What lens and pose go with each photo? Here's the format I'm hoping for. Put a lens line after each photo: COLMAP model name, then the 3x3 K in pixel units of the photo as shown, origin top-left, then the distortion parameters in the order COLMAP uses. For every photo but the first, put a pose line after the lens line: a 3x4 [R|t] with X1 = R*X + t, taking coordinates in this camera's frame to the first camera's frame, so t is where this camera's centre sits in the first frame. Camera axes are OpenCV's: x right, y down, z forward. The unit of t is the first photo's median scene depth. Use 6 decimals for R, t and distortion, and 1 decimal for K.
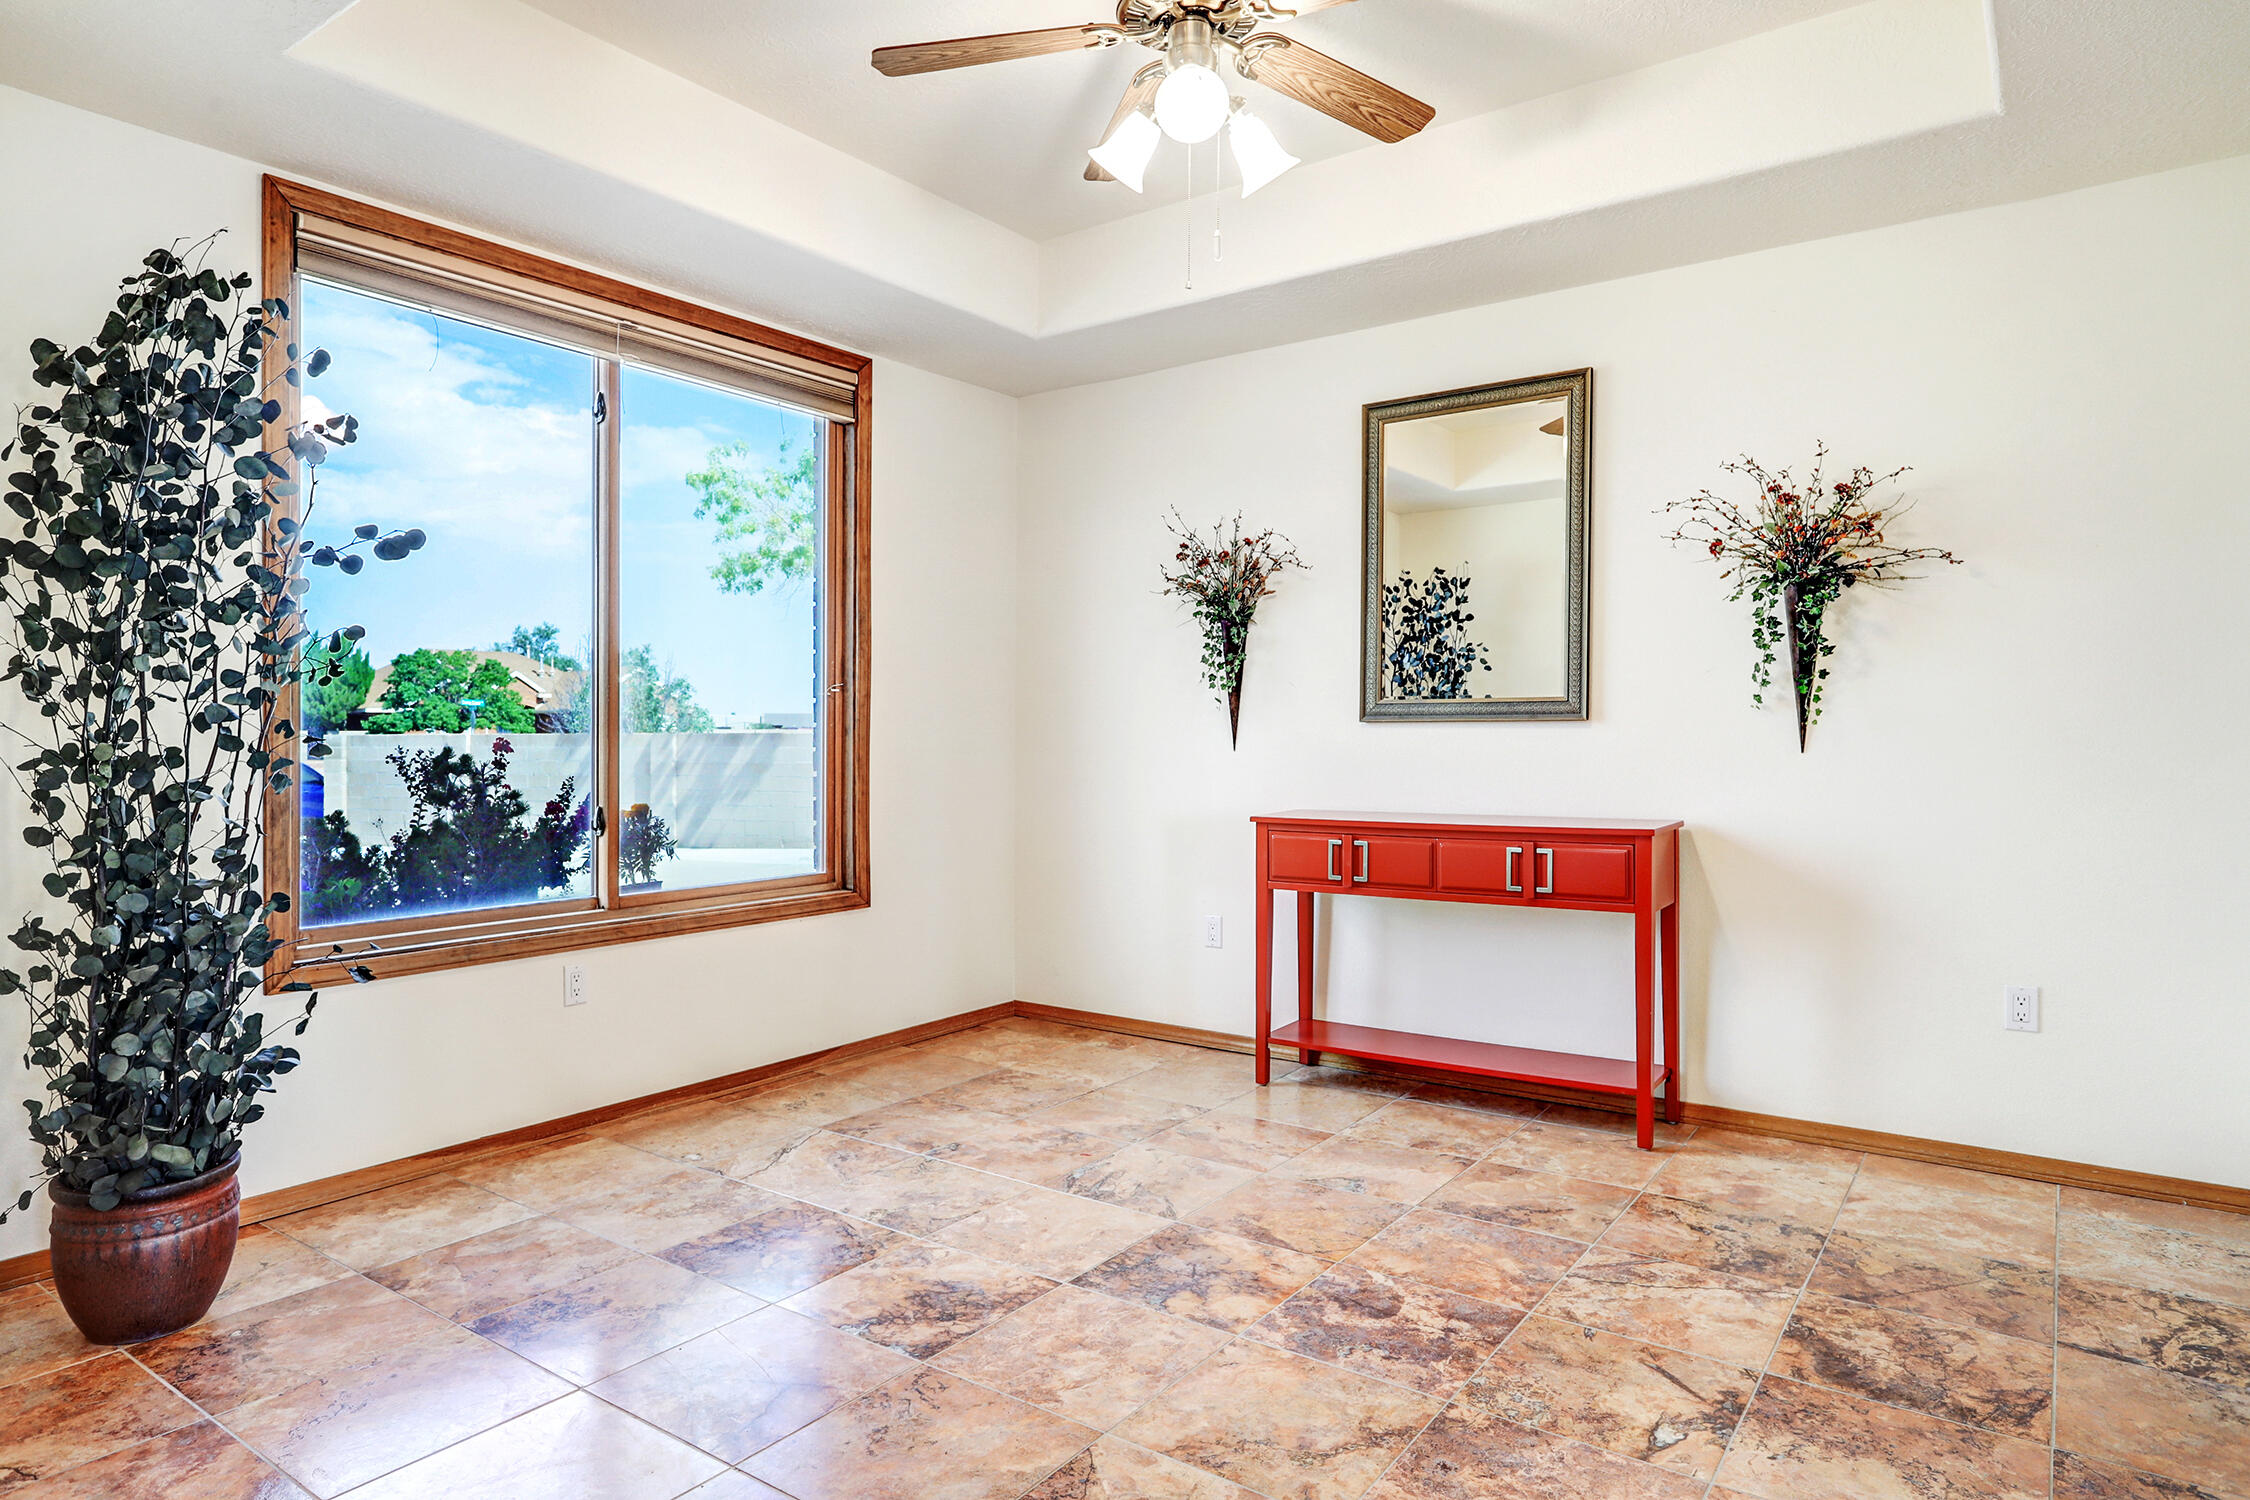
lens RADIAL K [[1322.4, 0, 1123.2], [0, 1322.4, 736.8], [0, 0, 1]] dist [-0.002302, 0.002631]
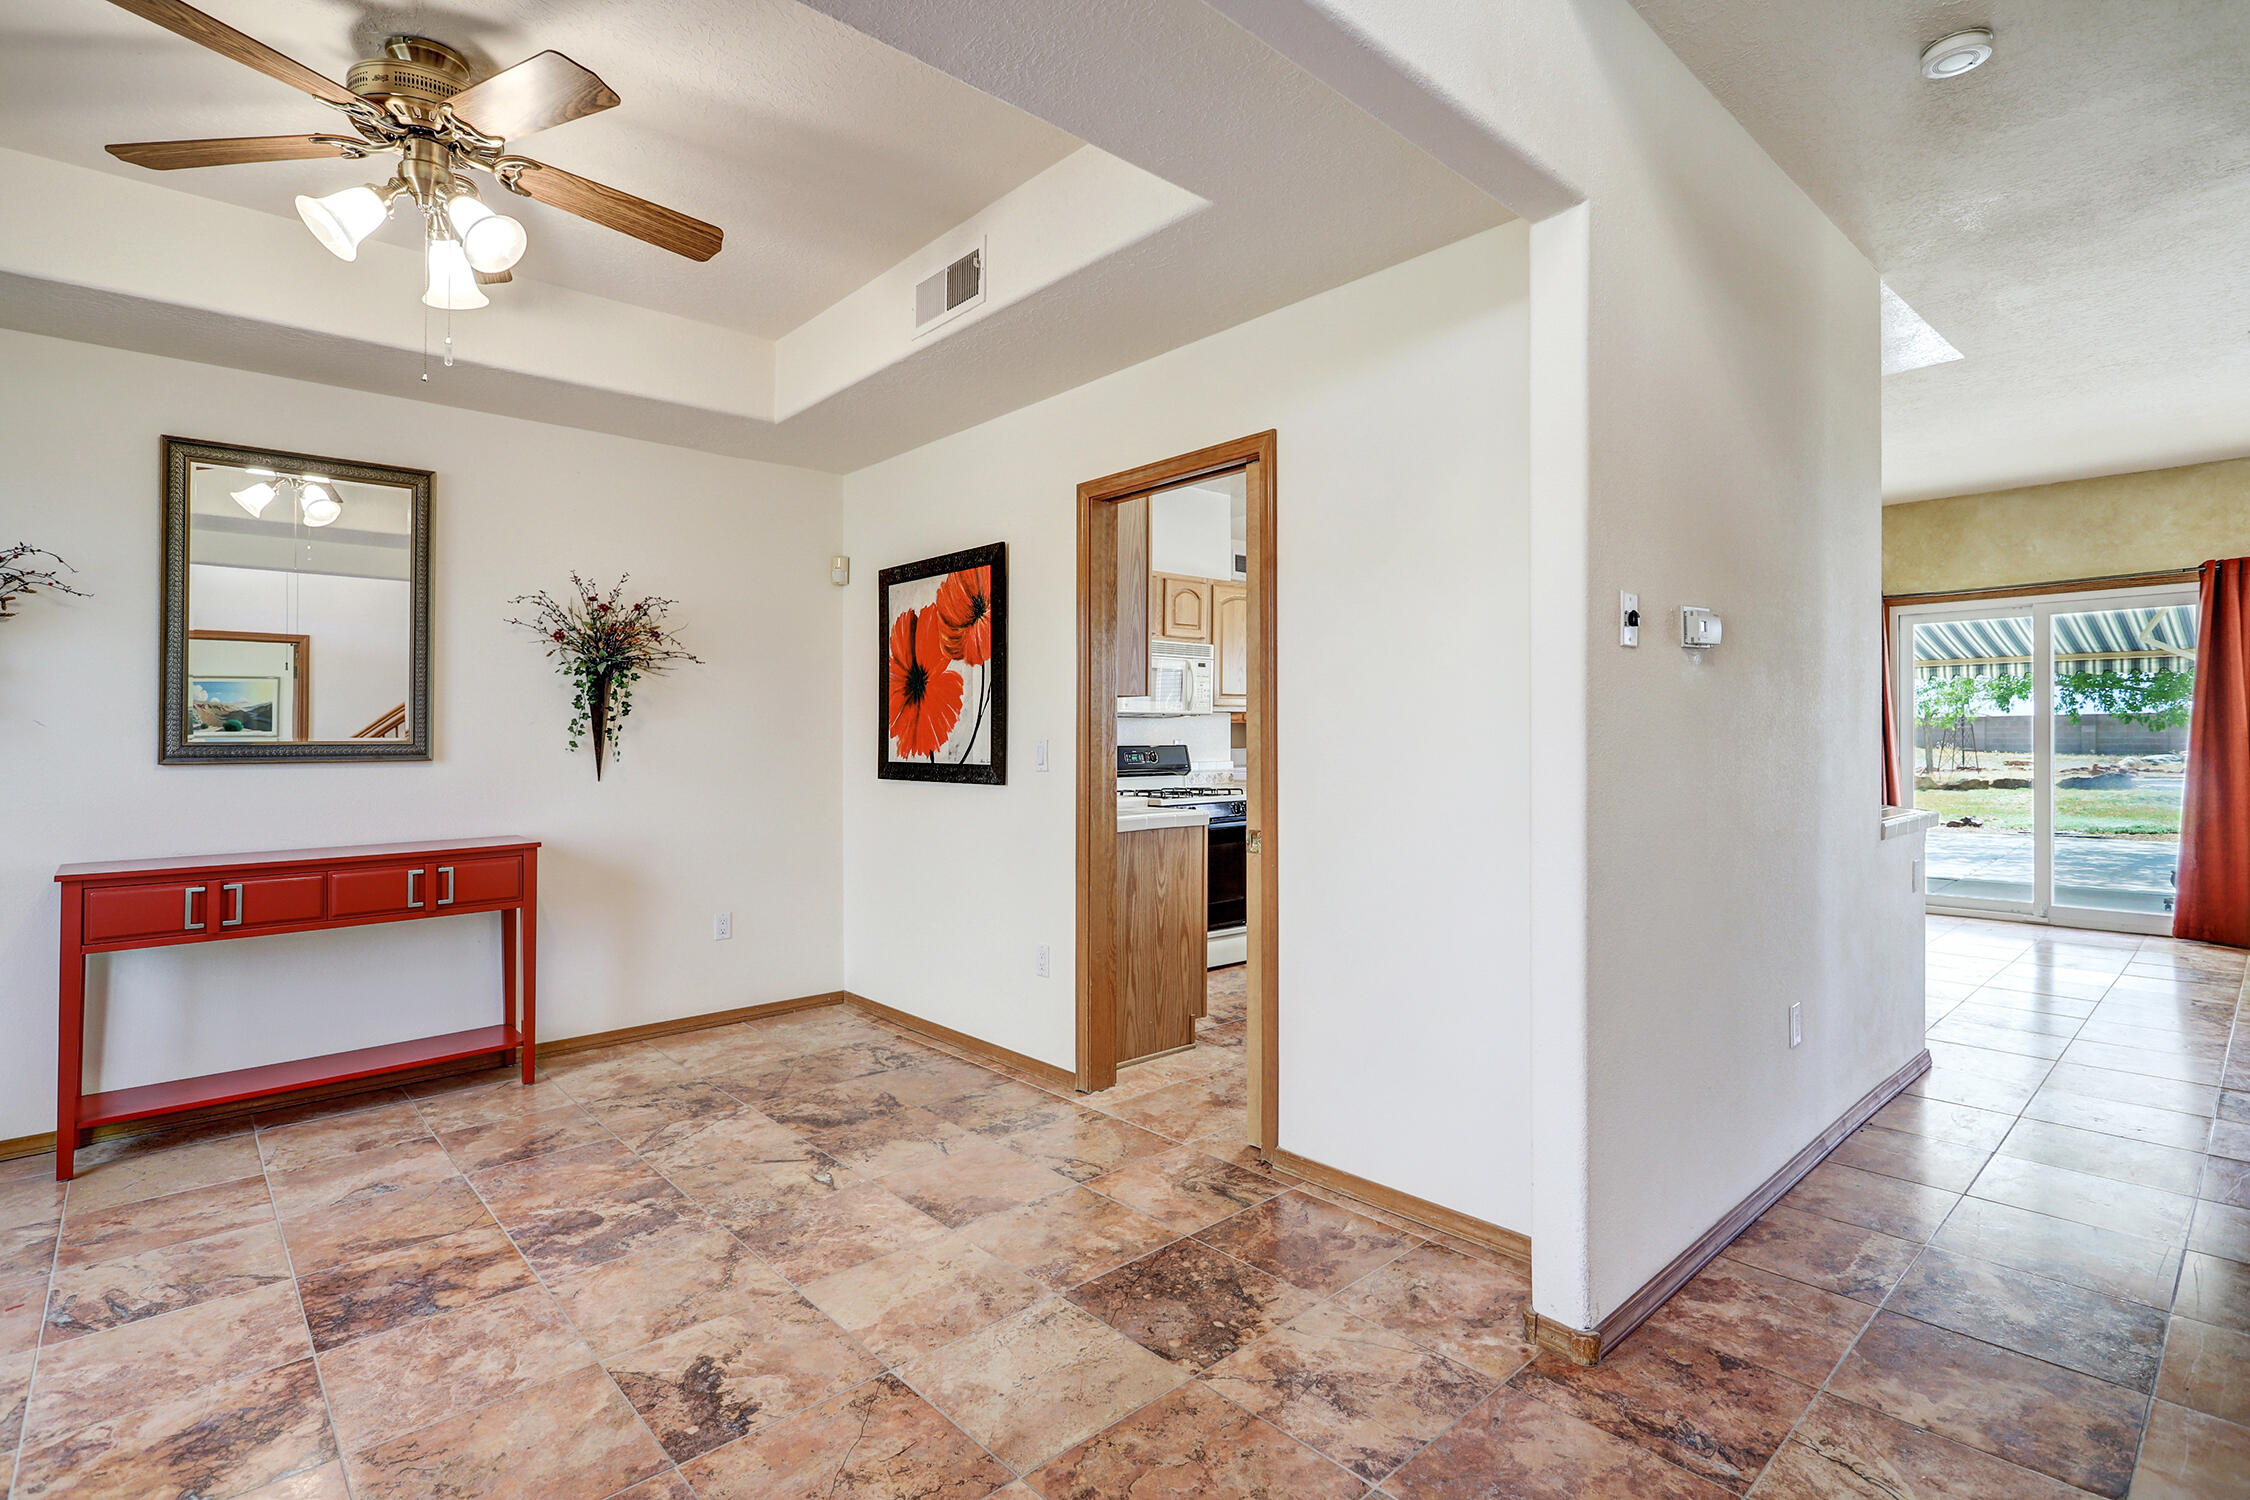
lens RADIAL K [[1074.5, 0, 1126.7], [0, 1074.5, 740.3], [0, 0, 1]] dist [-0.002622, 0.001908]
pose [[0.197084, 0.002282, 0.980384, -0.644572], [0.010707, 0.999933, -0.004480, -0.025981], [-0.980328, 0.011380, 0.197046, 0.234019]]
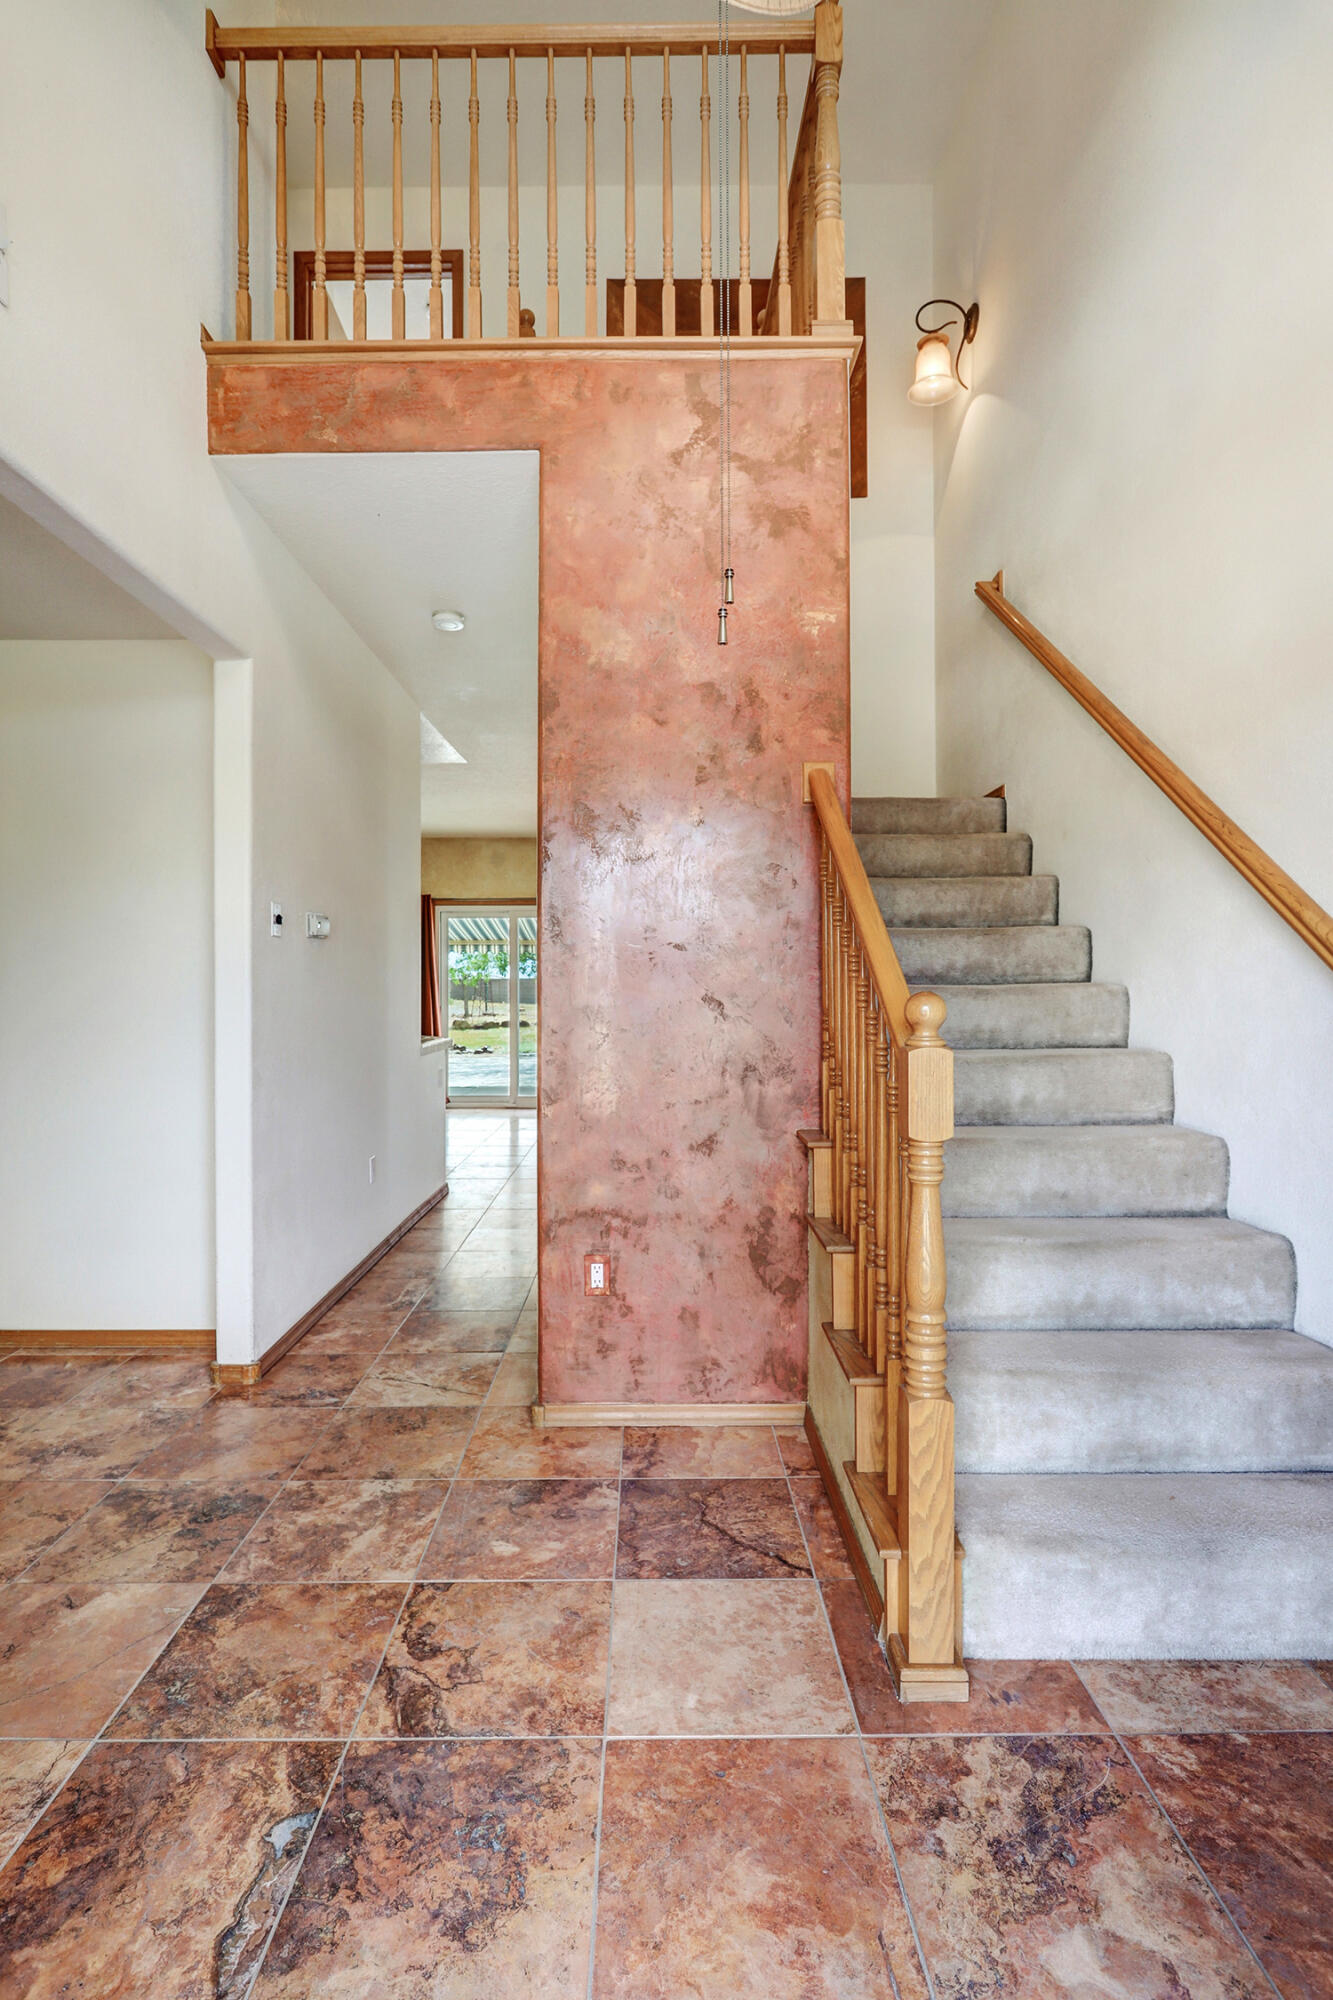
lens RADIAL K [[955.1, 0, 661.0], [0, 955.1, 998.3], [0, 0, 1]] dist [-0.002622, 0.001908]
pose [[-0.596370, -0.001082, 0.802709, -0.967689], [0.009789, 0.999915, 0.008620, -0.027228], [-0.802650, 0.012999, -0.596309, 0.333758]]
